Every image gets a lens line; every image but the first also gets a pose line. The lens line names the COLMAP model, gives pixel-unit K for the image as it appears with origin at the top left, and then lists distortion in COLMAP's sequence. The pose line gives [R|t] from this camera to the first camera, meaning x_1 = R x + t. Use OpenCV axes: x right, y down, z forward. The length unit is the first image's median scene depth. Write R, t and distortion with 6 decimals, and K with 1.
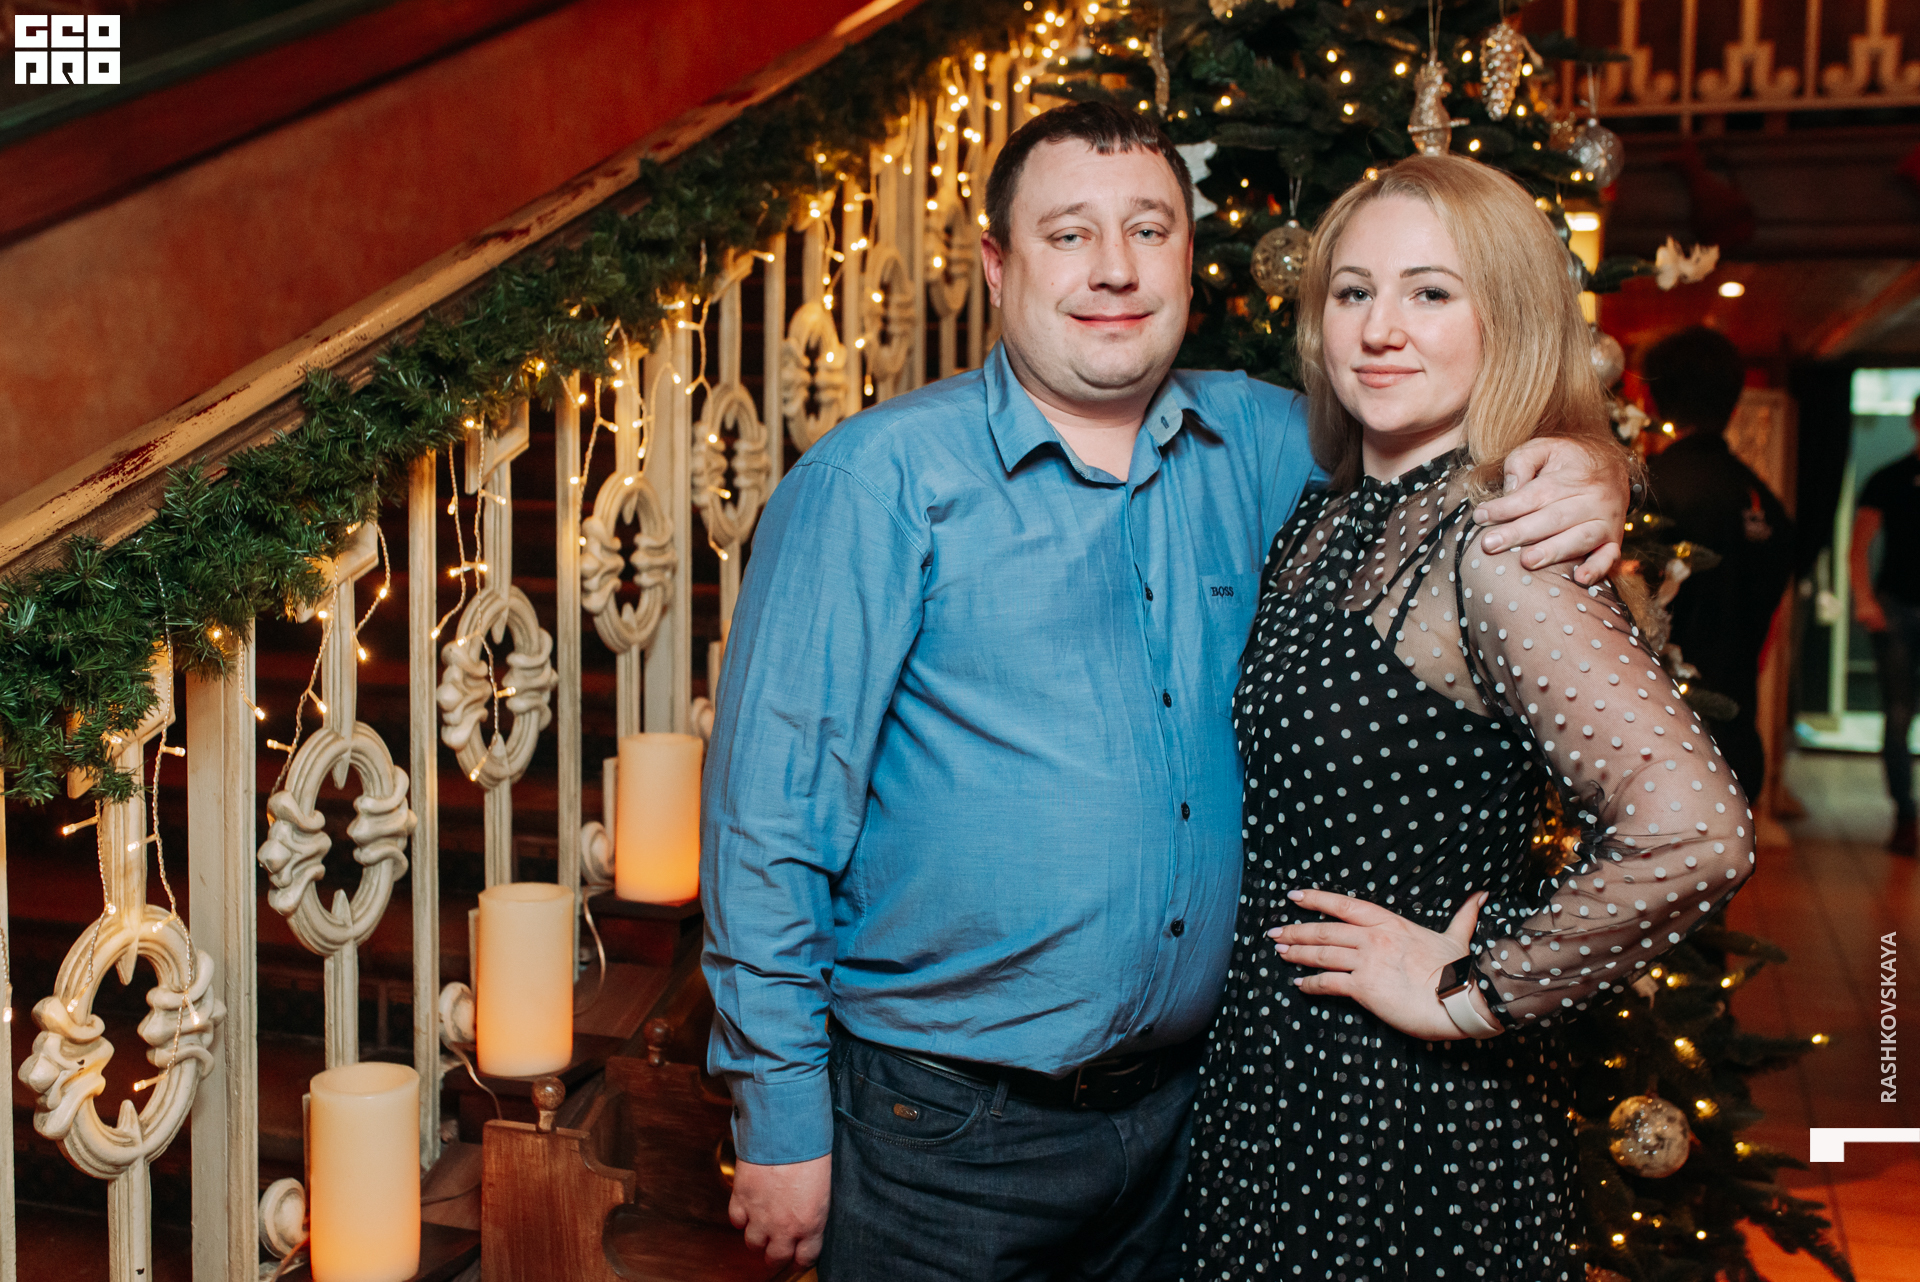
lens RADIAL K [[2094.8, 0, 968.5], [0, 2094.8, 586.2], [0, 0, 1]] dist [0.010055, -0.006769]
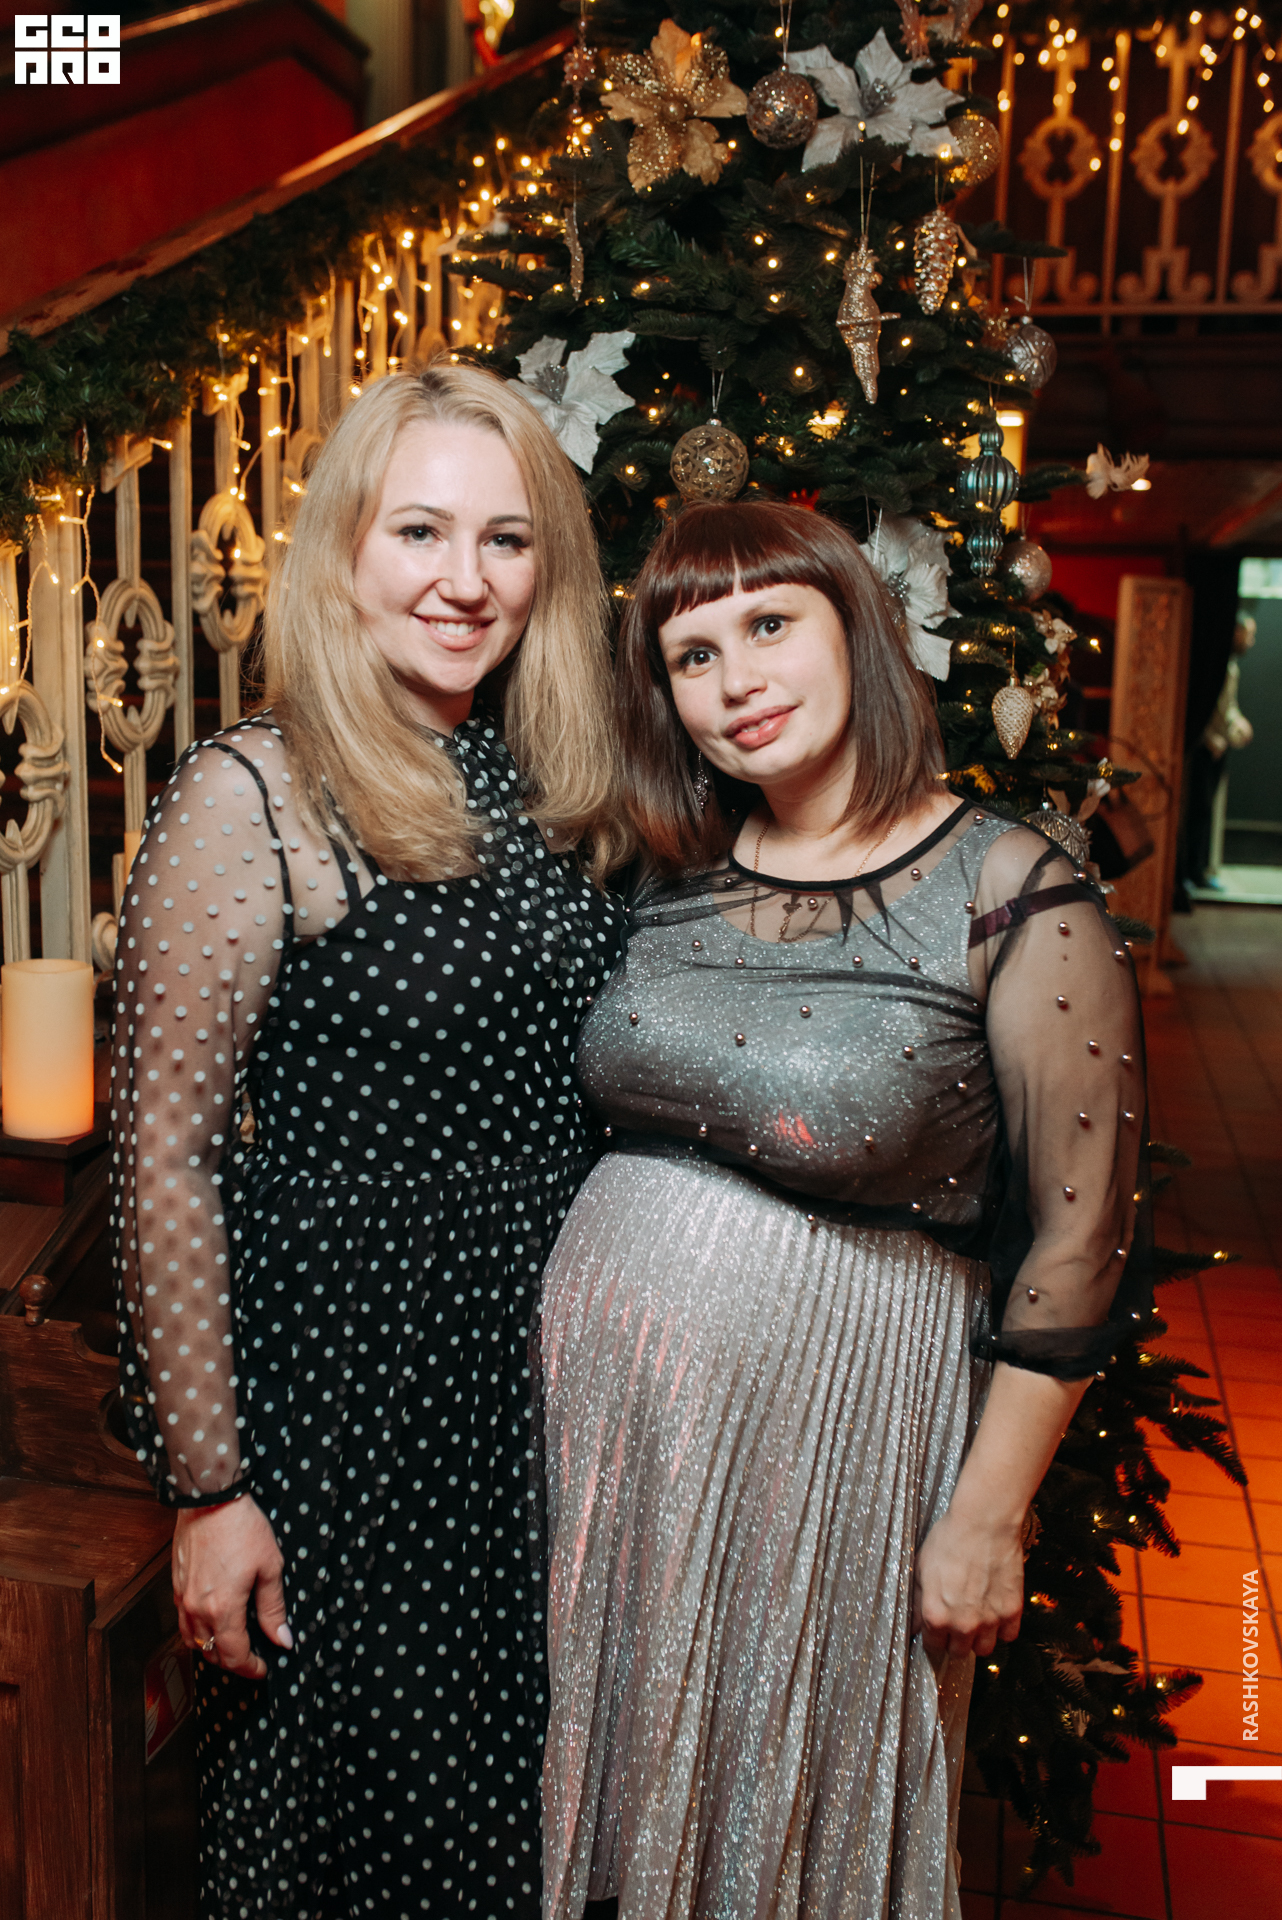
lens RADIAL K [[1881.8, 0, 645.2], [0, 1881.8, 933.3], [0, 0, 1]] dist [0.001545, 0.006913]
pose [[0.994843, -0.006354, 0.101224, 0.032942], [-0.004010, 0.994792, 0.101852, -0.027475], [-0.101344, -0.101732, 0.989636, 0.129509]]
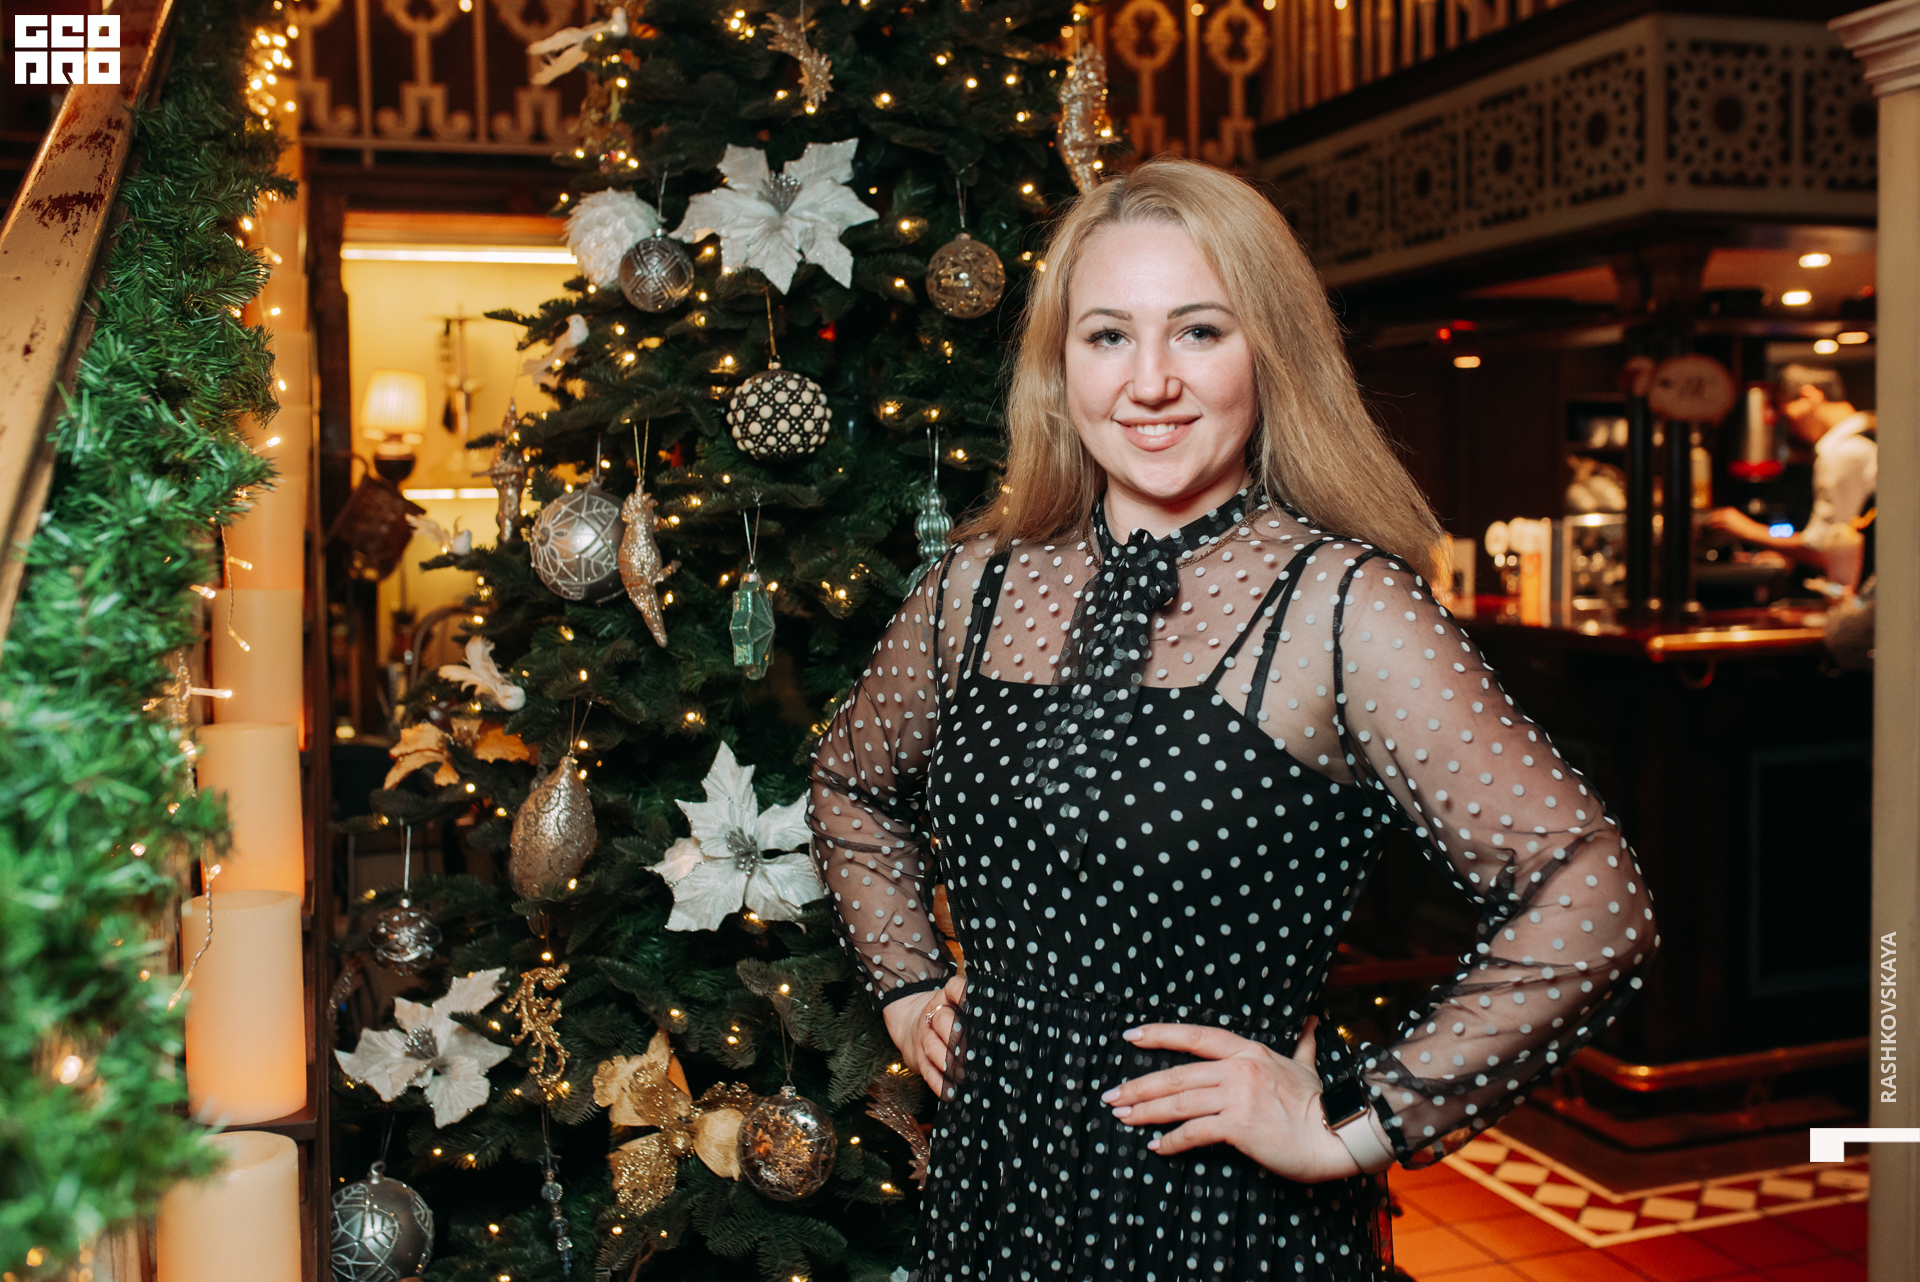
lens RADIAL K [[1916.2, 0, 957.4], [0, 1916.2, 621.3], [0, 0, 1]] dist [0.000446, 0.018135]
pose [[0.806418, -0.075549, 0.586500, -0.315862], [0.070727, 0.997008, 0.031181, -0.027081], [-0.587101, 0.016337, 0.809349, 0.286374]]
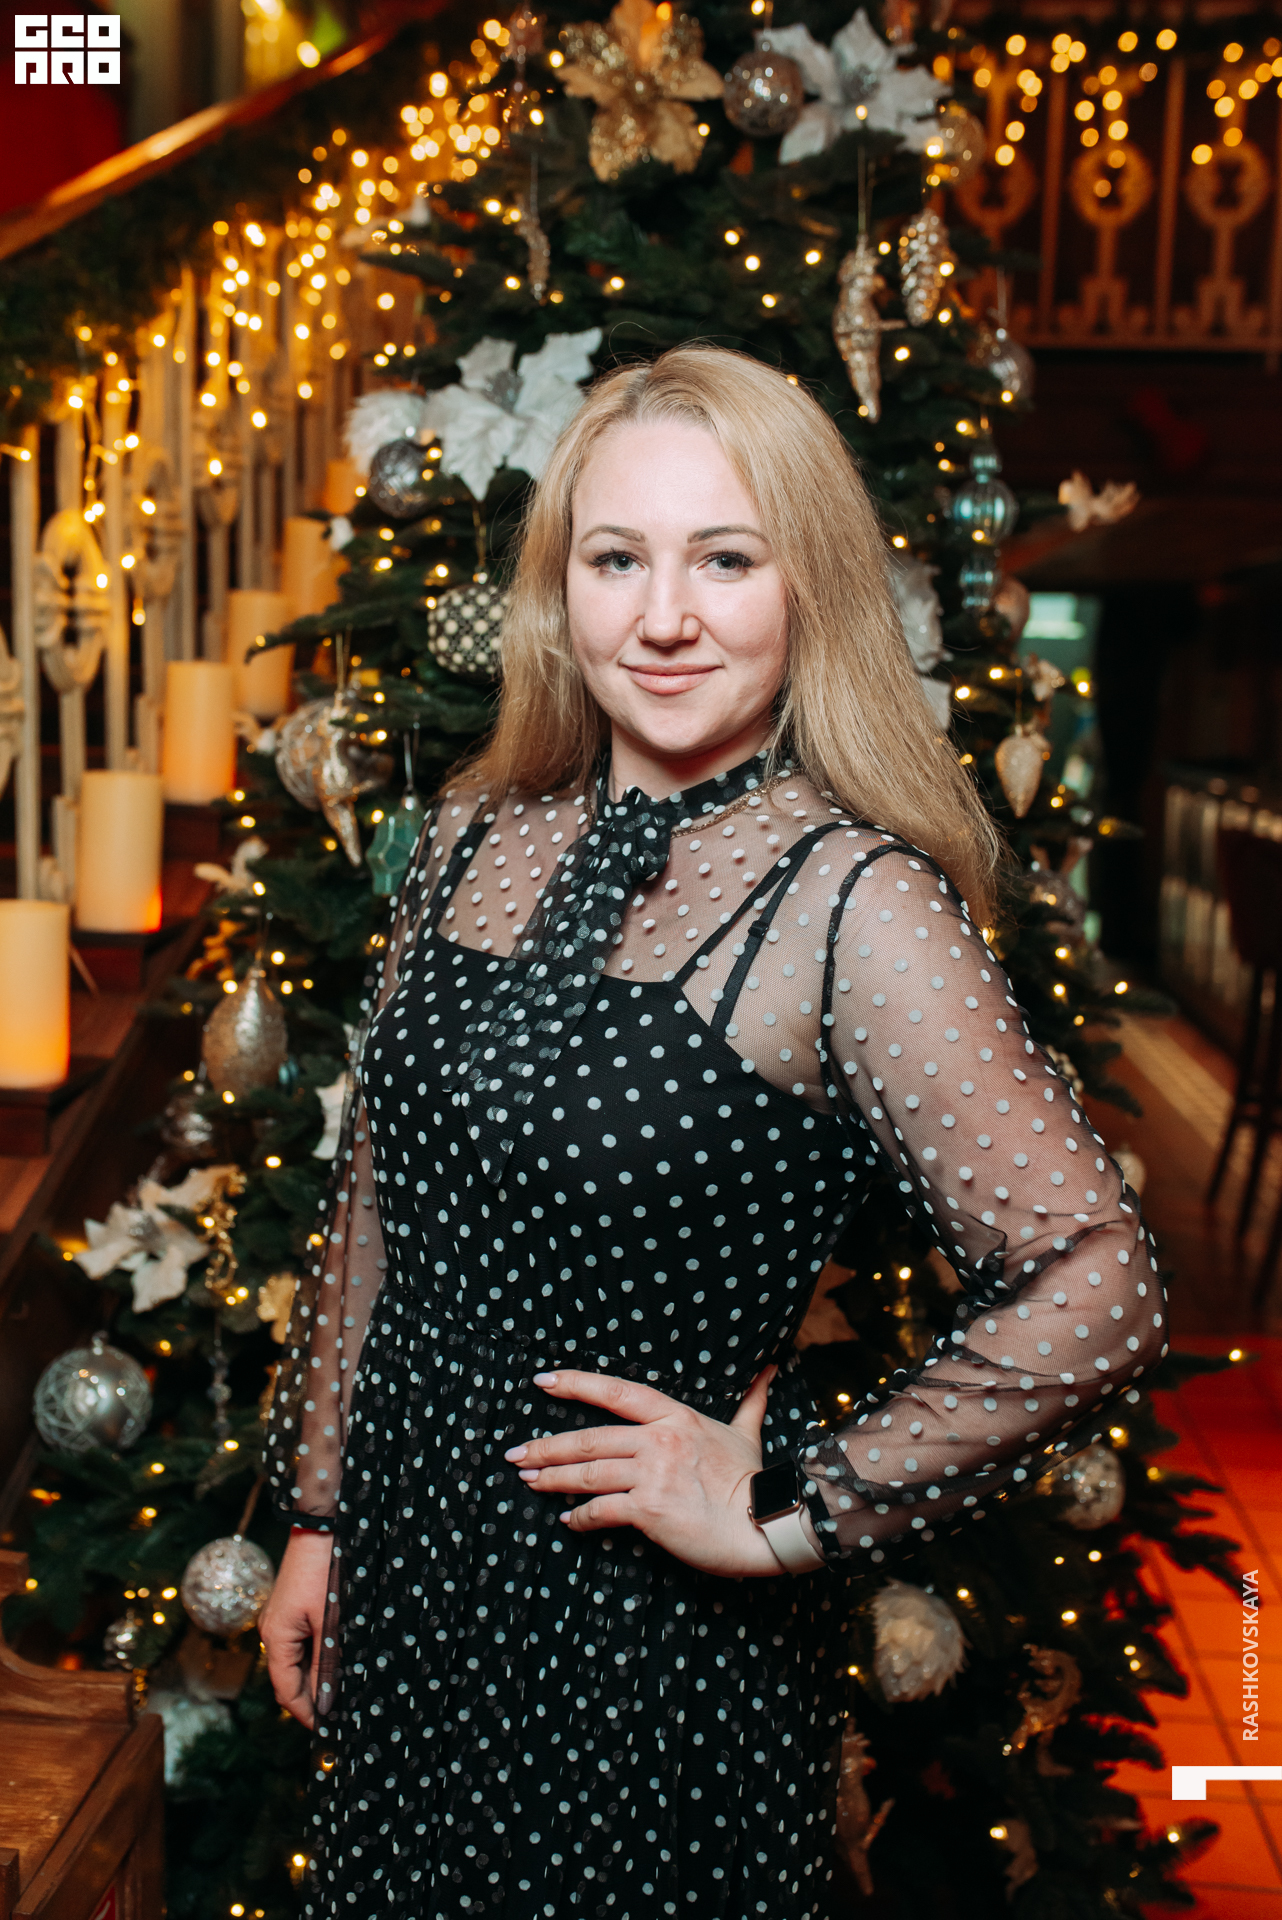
lens RADIAL K [[1940.4, 0, 631.4], [0, 1940.4, 912.6], [0, 0, 1]] dist [0.002221, 0.009299]
pose [[0.972821, -0.015697, 0.231025, -0.045009], [-0.000465, 0.997565, 0.069738, -0.035388], [-0.231558, -0.067950, 0.970445, 0.222931]]
